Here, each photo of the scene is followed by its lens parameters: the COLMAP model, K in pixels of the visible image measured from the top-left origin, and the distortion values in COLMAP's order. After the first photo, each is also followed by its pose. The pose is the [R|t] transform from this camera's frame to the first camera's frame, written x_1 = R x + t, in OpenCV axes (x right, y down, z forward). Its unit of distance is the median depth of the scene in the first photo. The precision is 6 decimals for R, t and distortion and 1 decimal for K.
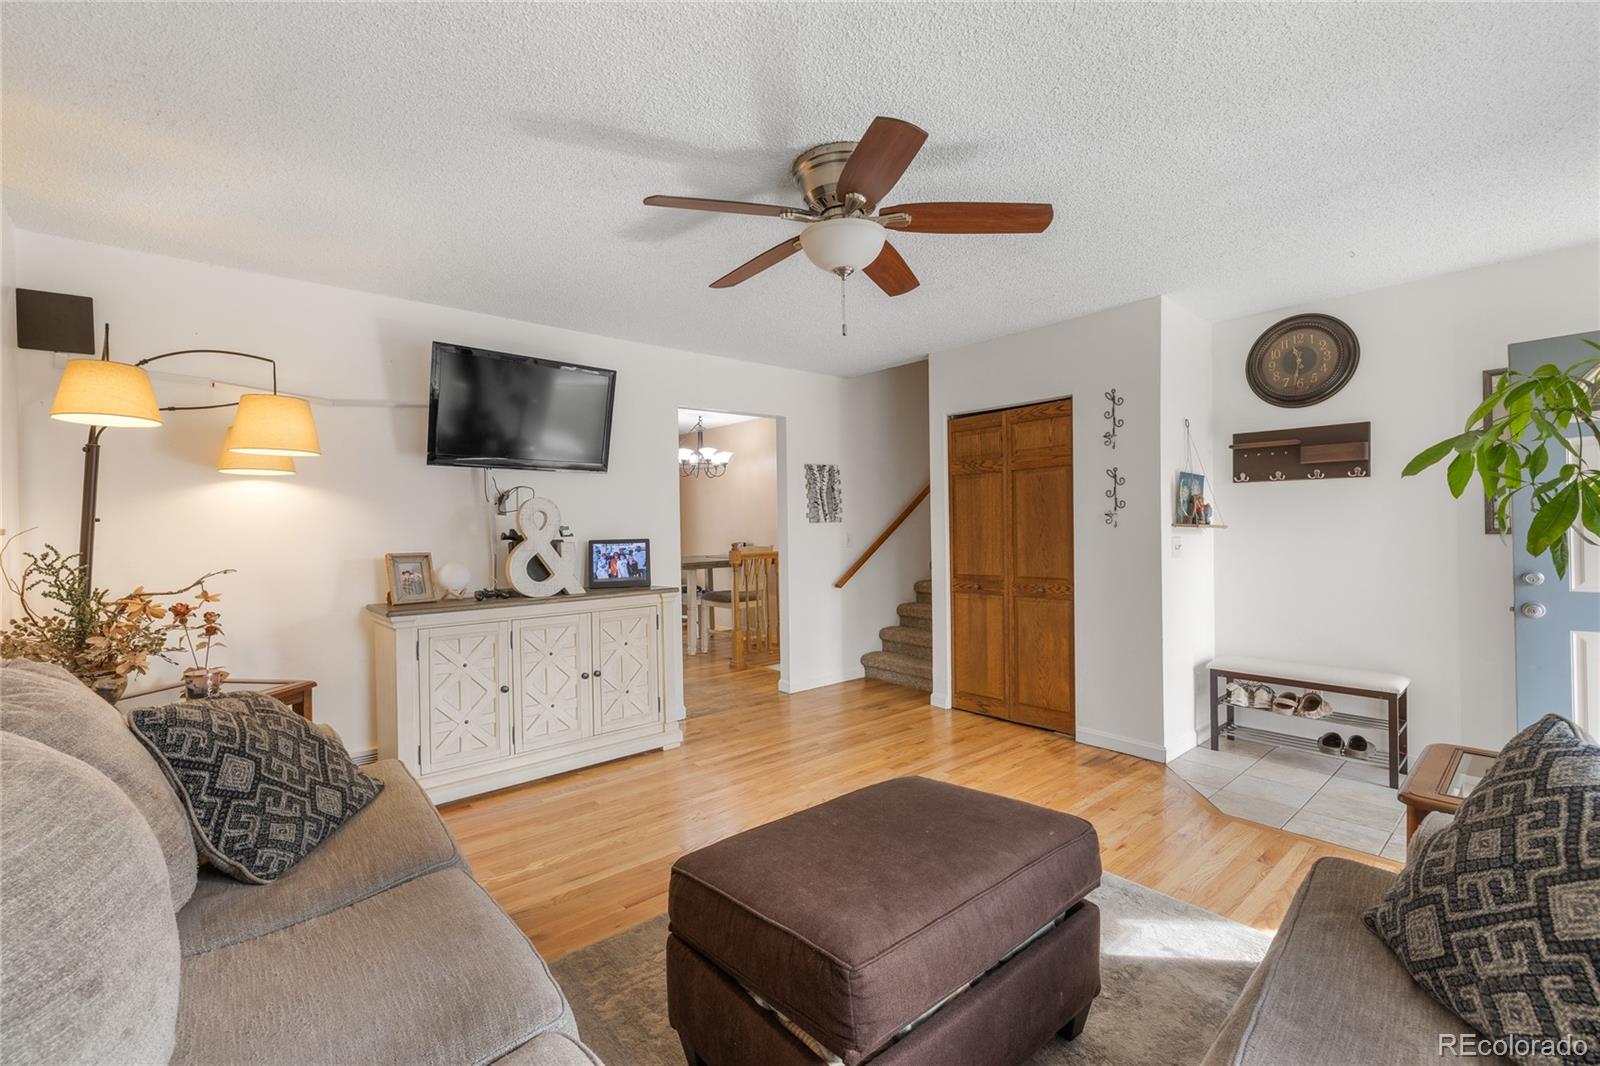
lens RADIAL K [[680.8, 0, 800.1], [0, 680.8, 532.9], [0, 0, 1]] dist [-0.000018, -0.000406]
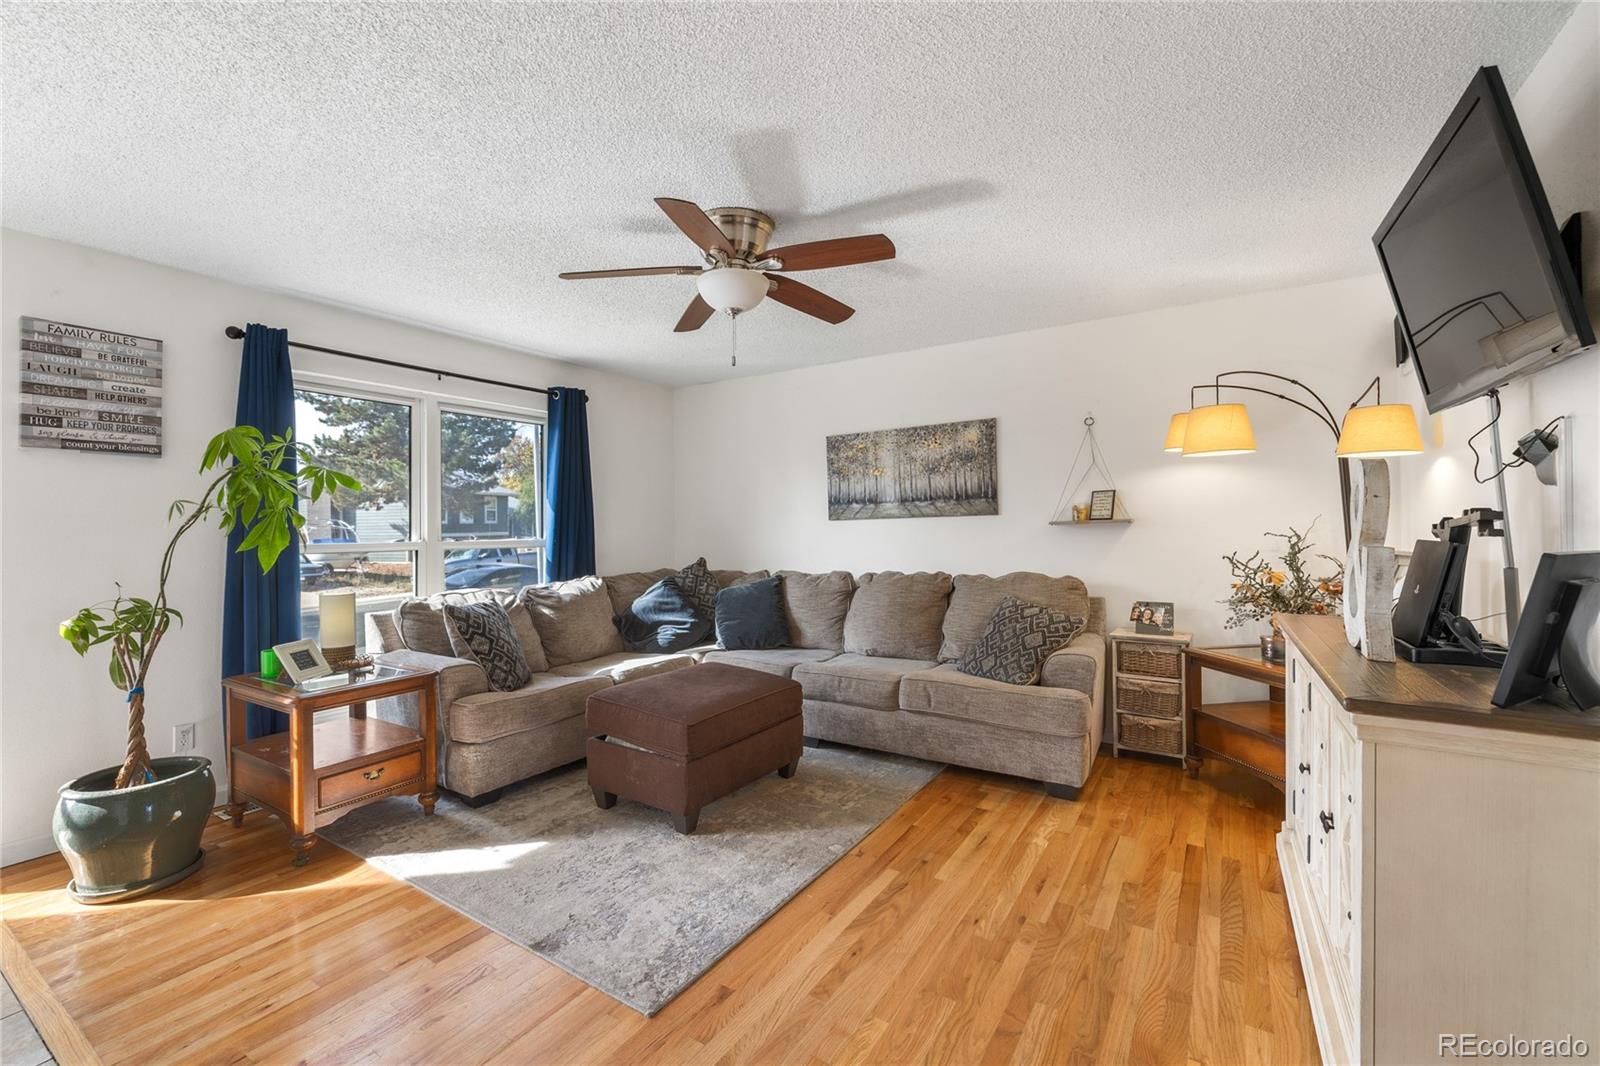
lens RADIAL K [[680.8, 0, 804.4], [0, 680.8, 525.4], [0, 0, 1]] dist [-0.000018, -0.000406]
pose [[-0.952881, 0.022347, -0.302520, 0.169792], [0.018495, 0.999707, 0.015592, -0.015734], [0.302780, 0.009262, -0.953015, 1.203307]]
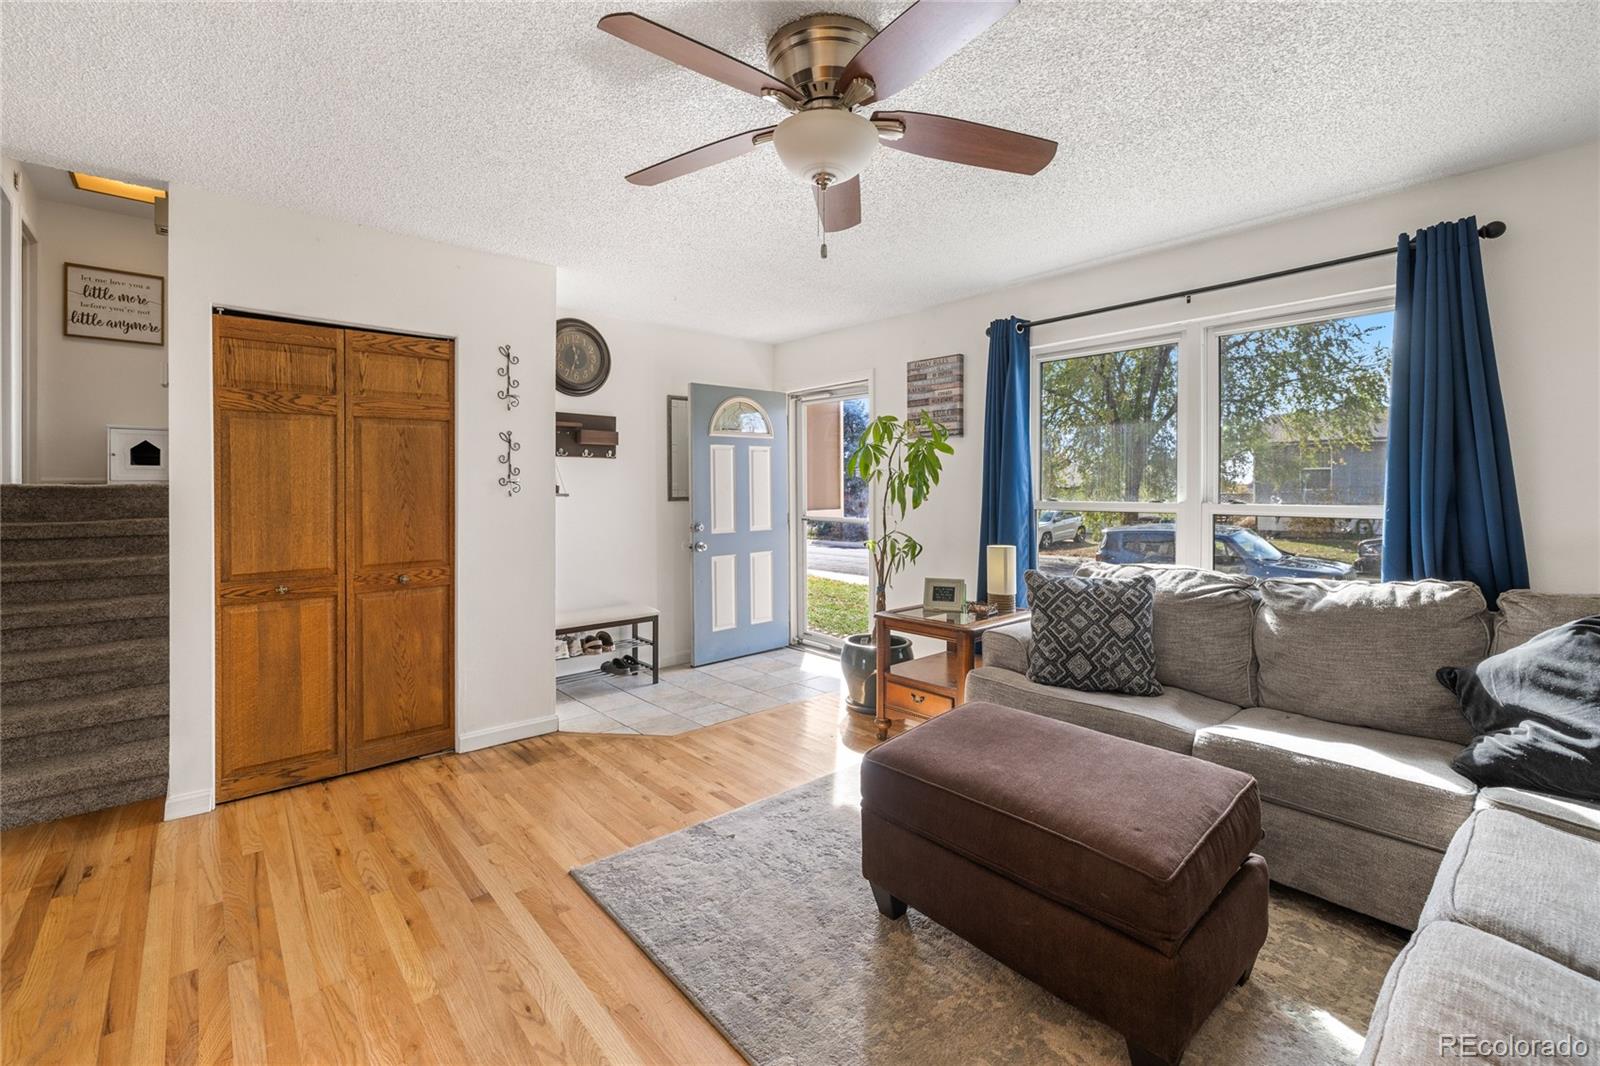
lens RADIAL K [[680.8, 0, 773.6], [0, 680.8, 494.8], [0, 0, 1]] dist [-0.000018, -0.000406]
pose [[0.005521, 0.007761, 0.999955, -0.415856], [0.014229, 0.999868, -0.007839, 0.001883], [-0.999884, 0.014272, 0.005410, 0.591398]]
